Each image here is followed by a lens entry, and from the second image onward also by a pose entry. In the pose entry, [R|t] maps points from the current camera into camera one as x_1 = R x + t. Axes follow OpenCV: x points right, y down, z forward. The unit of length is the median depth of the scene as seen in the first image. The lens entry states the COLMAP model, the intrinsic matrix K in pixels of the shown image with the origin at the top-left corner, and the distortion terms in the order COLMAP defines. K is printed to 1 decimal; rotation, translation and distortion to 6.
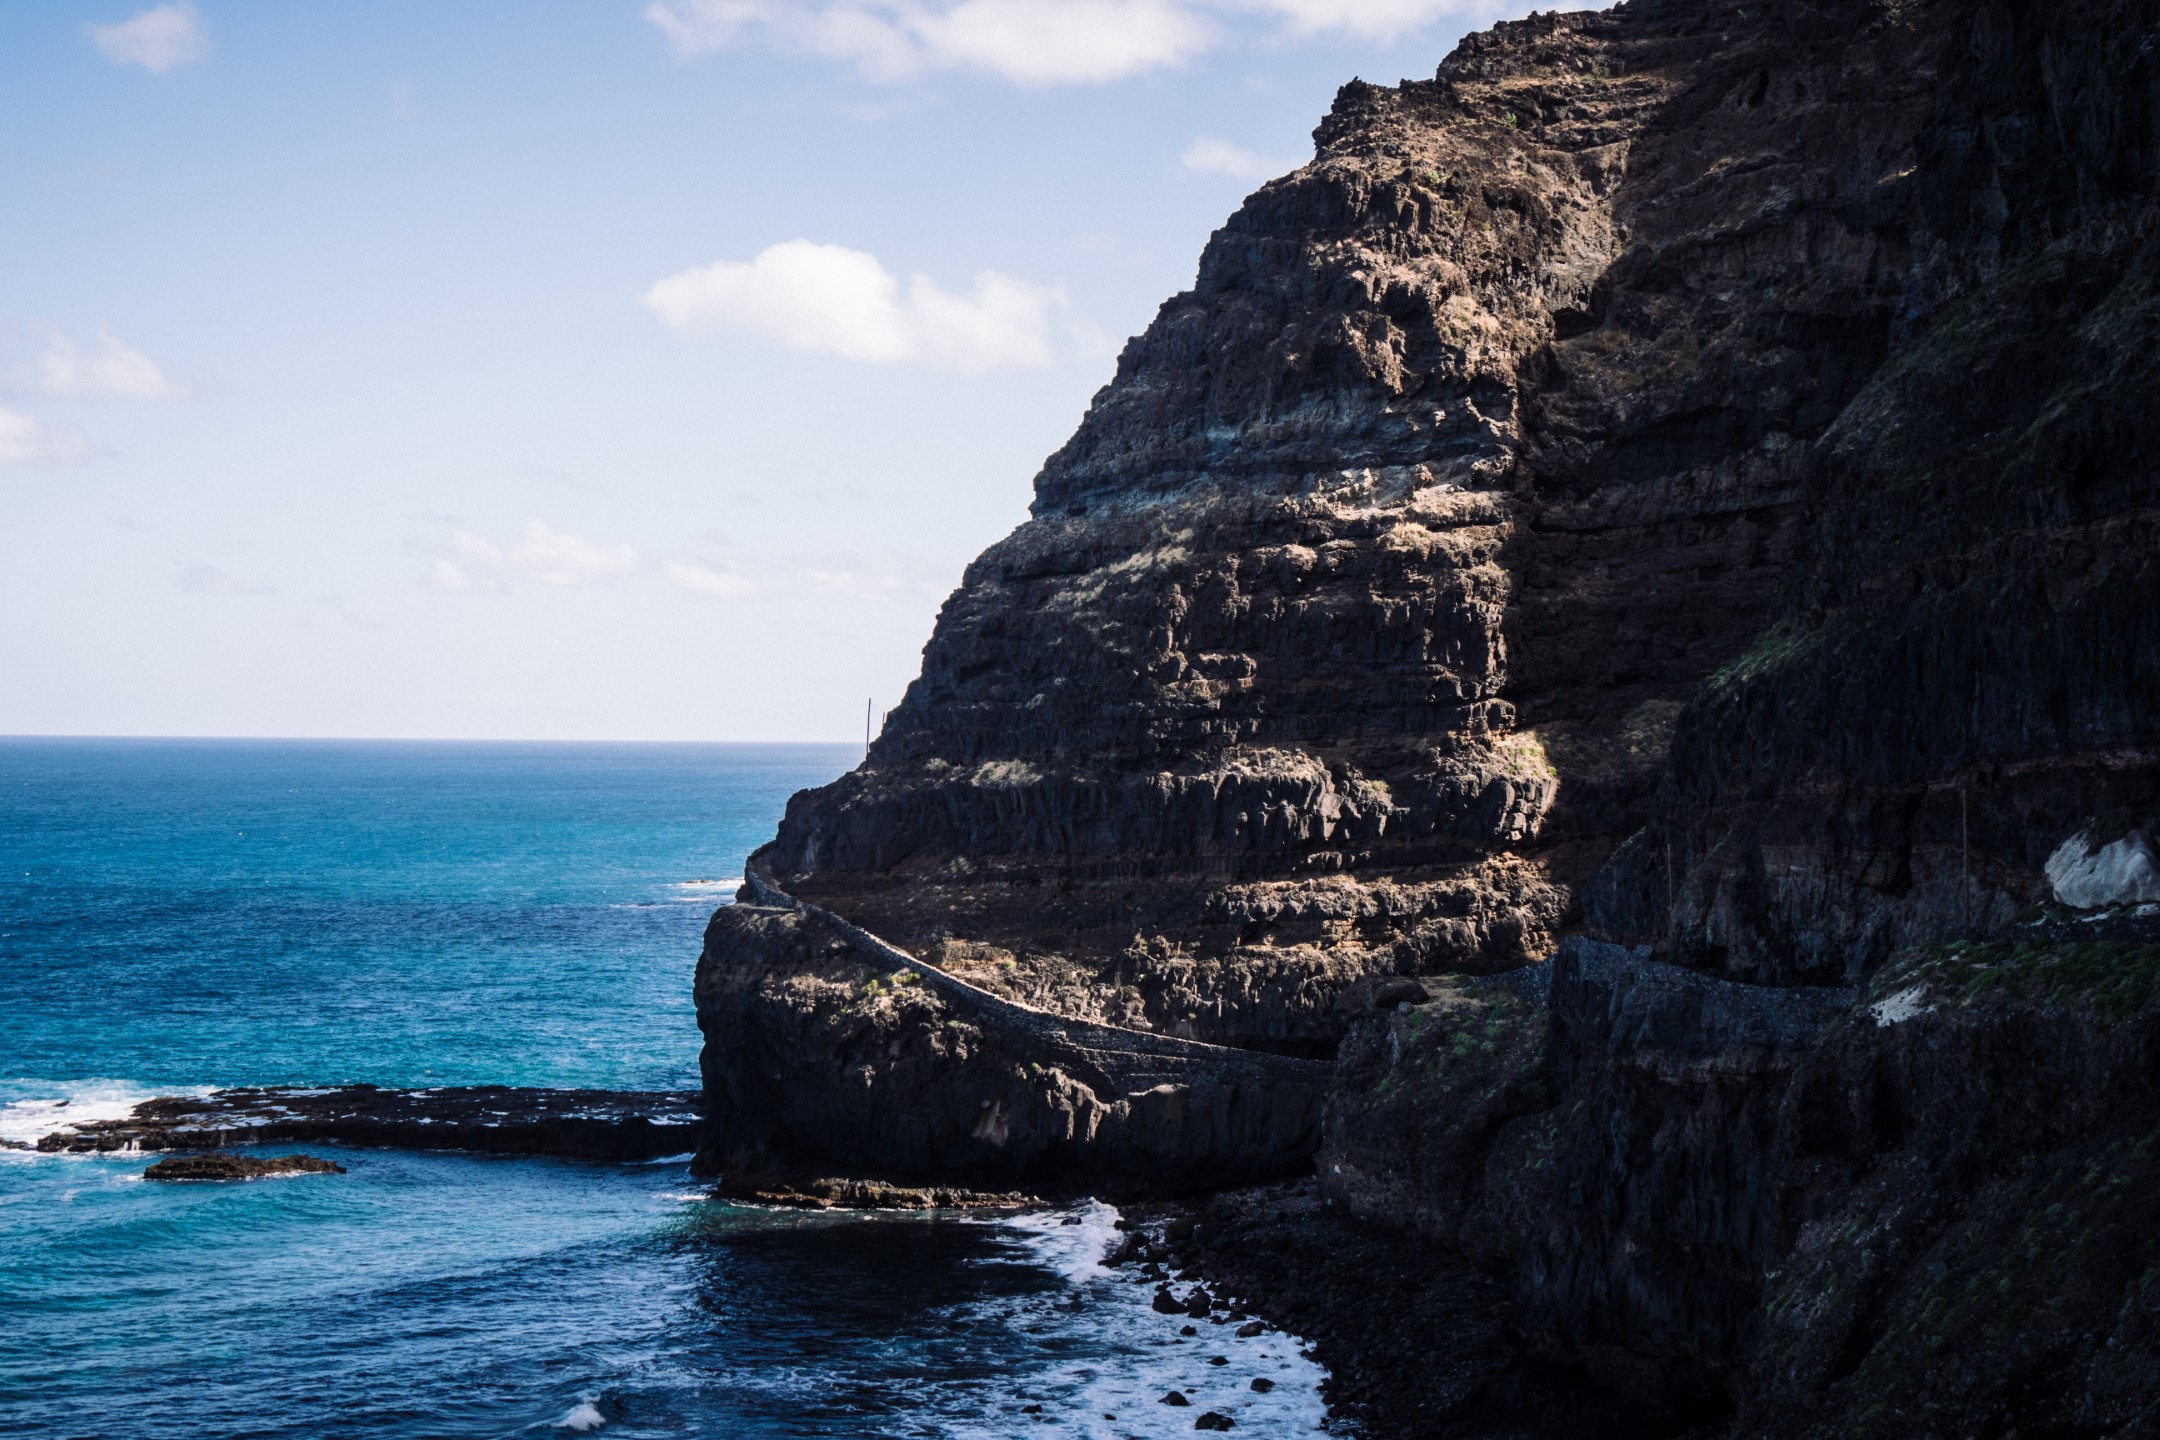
lens RADIAL K [[3631.0, 0, 1080.0], [0, 3631.0, 720.0], [0, 0, 1]] dist [0.019223, -0.003863]
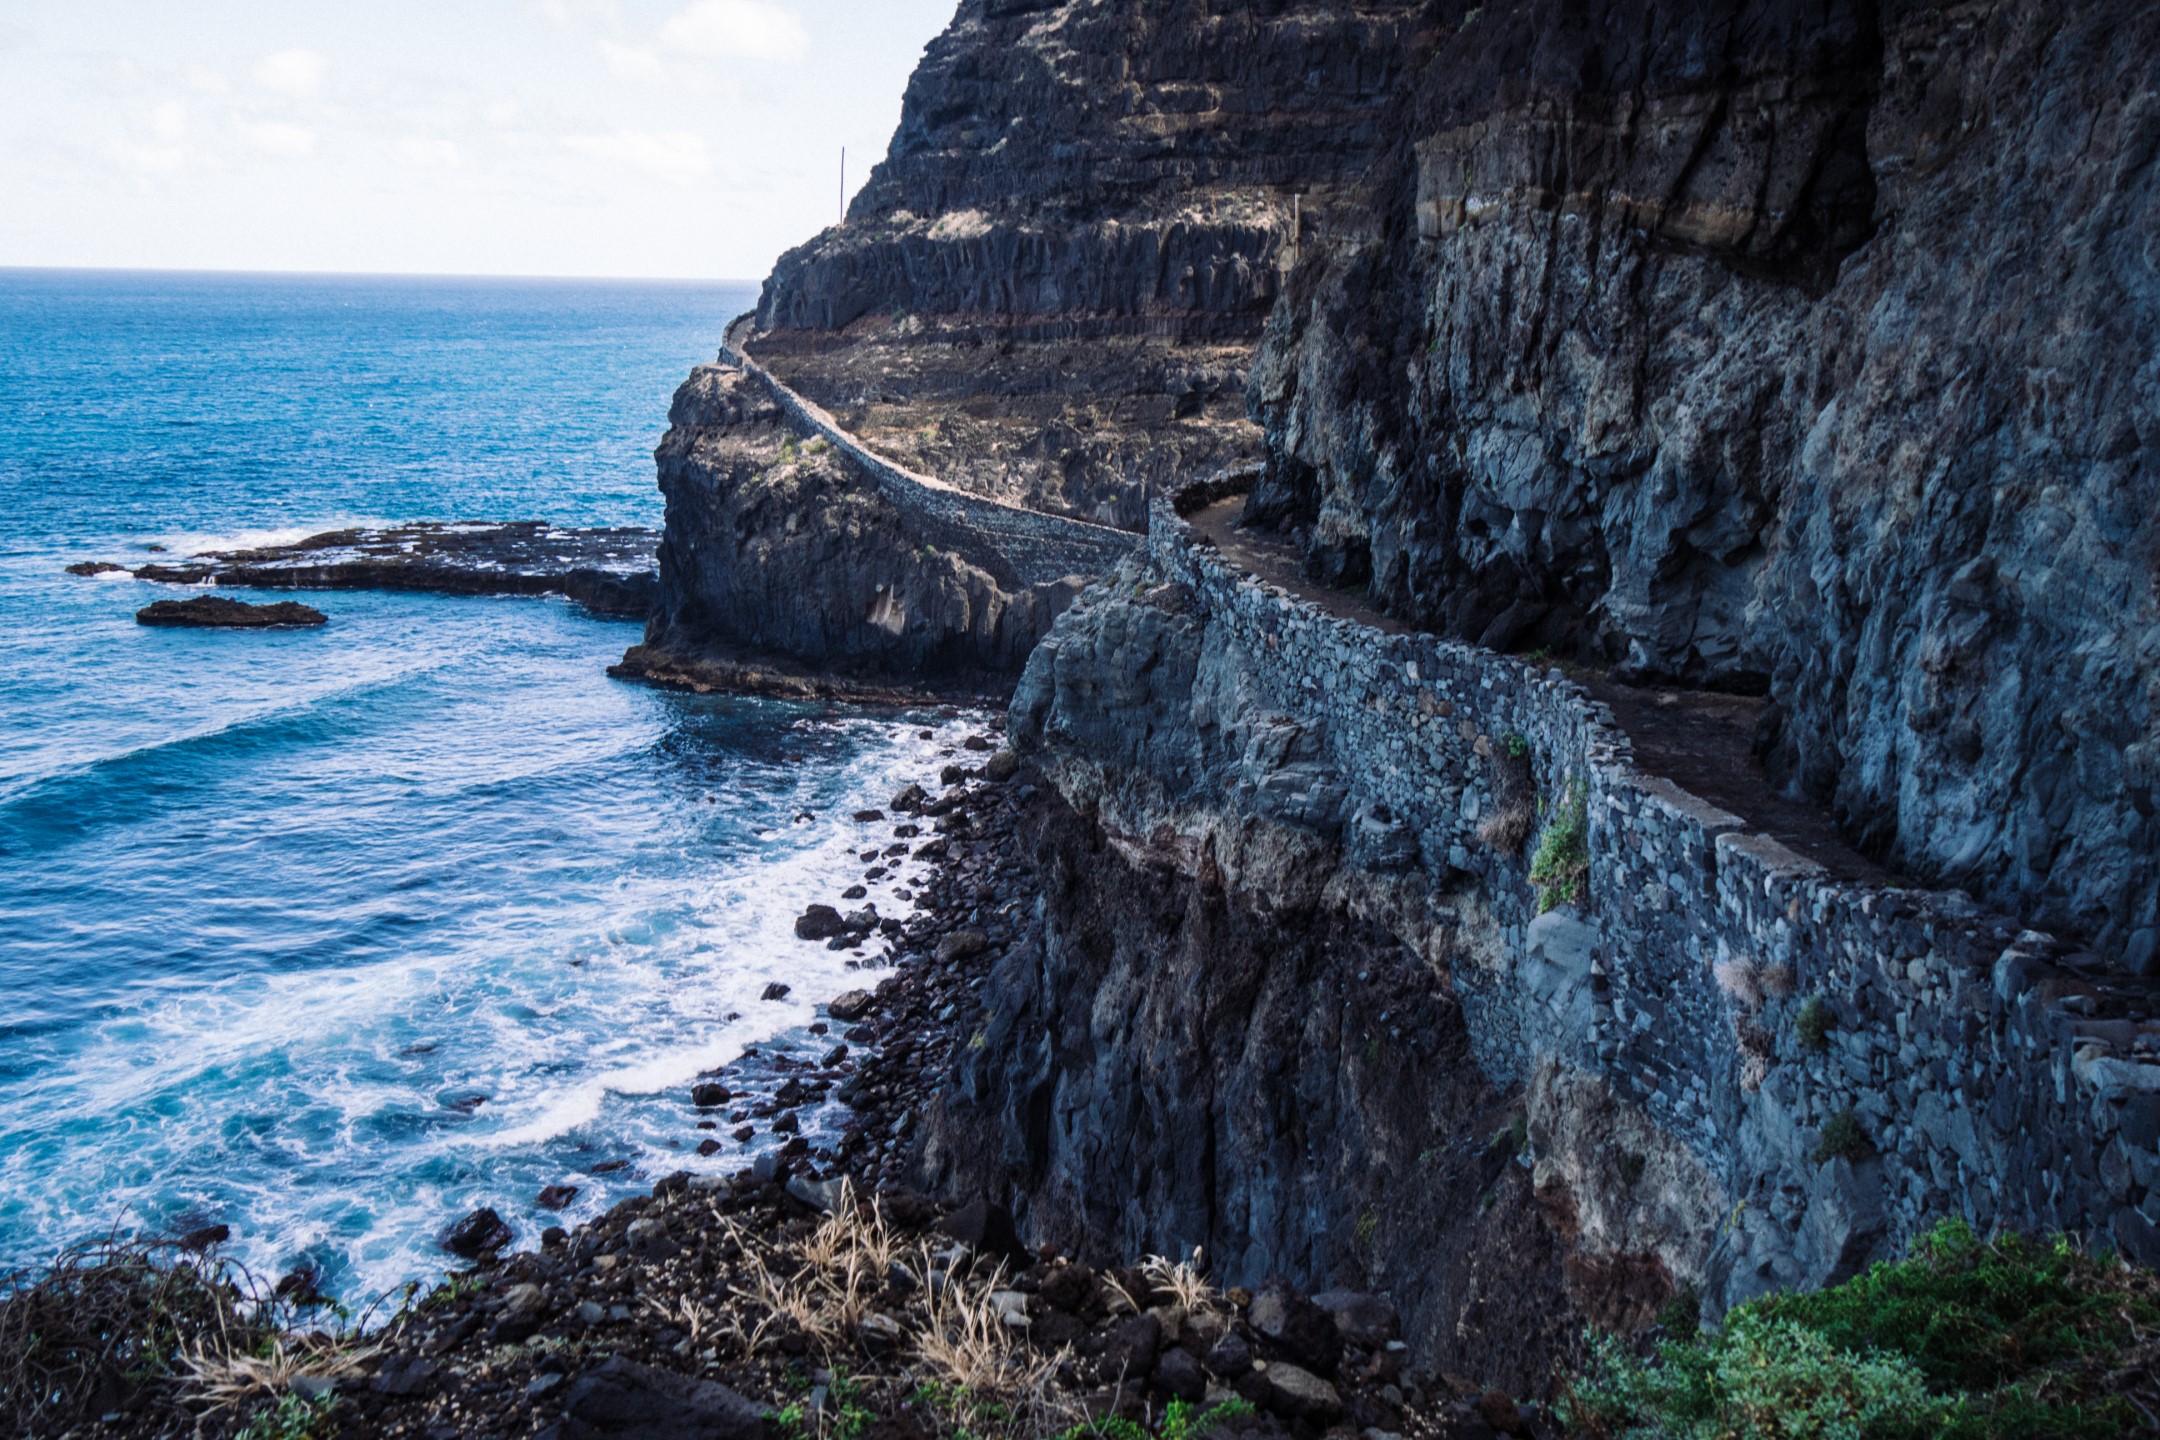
lens RADIAL K [[1992.4, 0, 1082.0], [0, 1992.4, 684.0], [0, 0, 1]] dist [-0.047747, -0.001147]
pose [[0.977041, 0.053637, -0.206189, 0.125174], [-0.011745, 0.979879, 0.199248, 0.029295], [0.212728, -0.192251, 0.958012, 0.523404]]
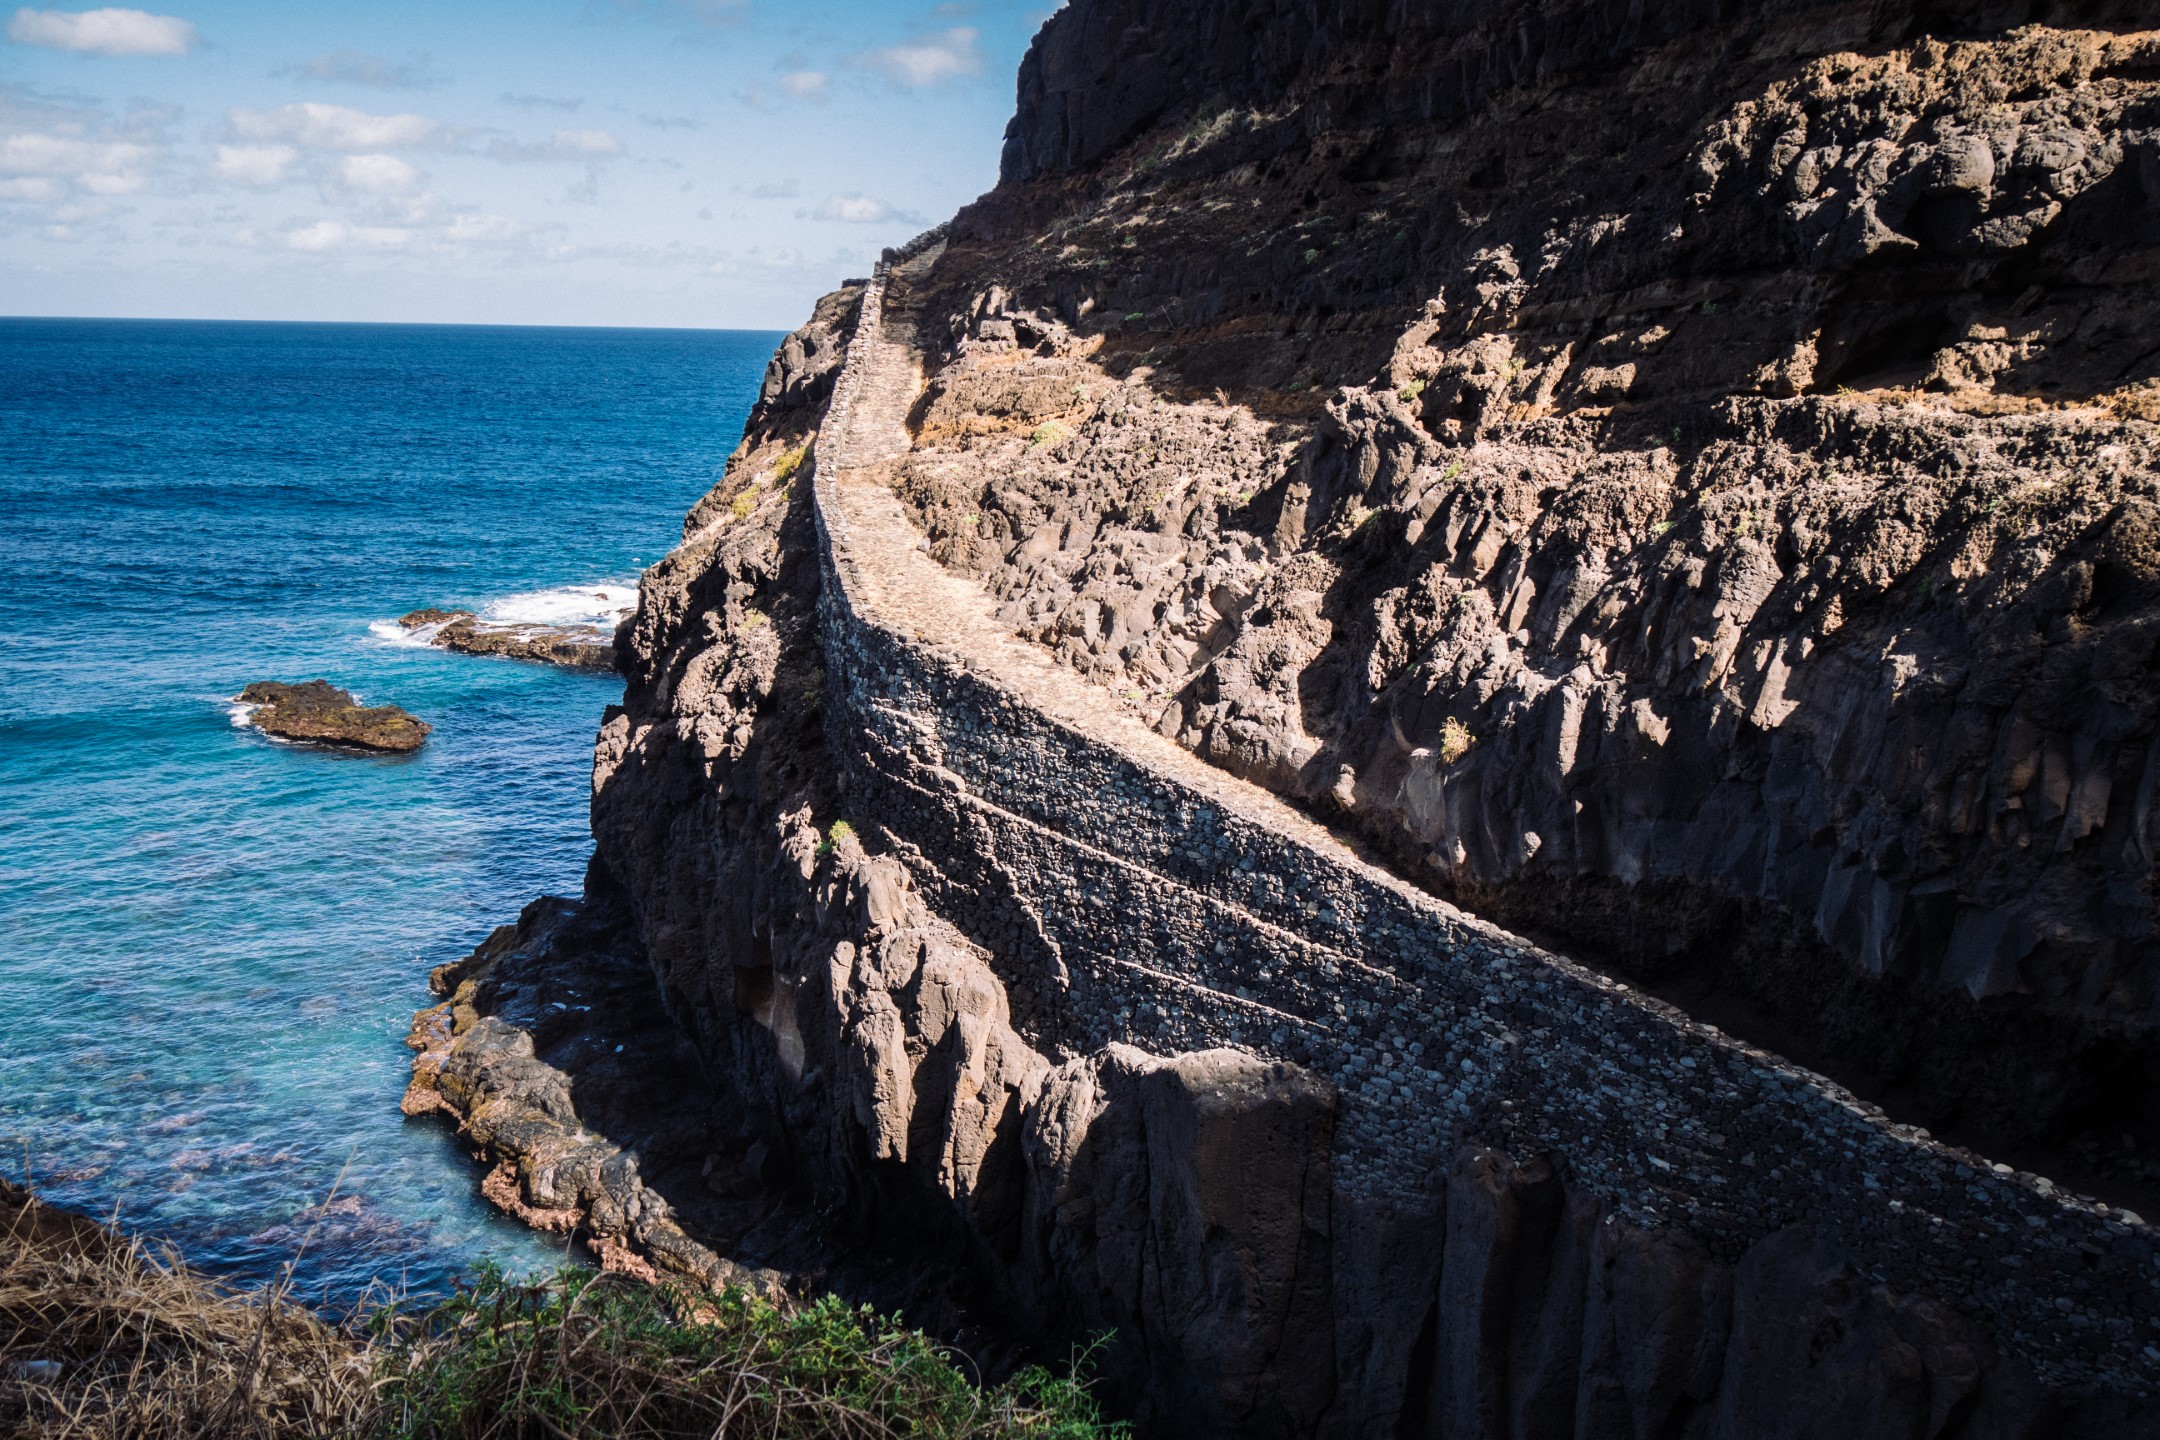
lens RADIAL K [[1861.3, 0, 1080.0], [0, 1861.3, 720.0], [0, 0, 1]] dist [-0.057109, -0.002492]
pose [[0.654984, 0.159413, -0.738637, 0.090058], [-0.021542, 0.981036, 0.192625, 0.061620], [0.755336, -0.110254, 0.645997, 0.916377]]
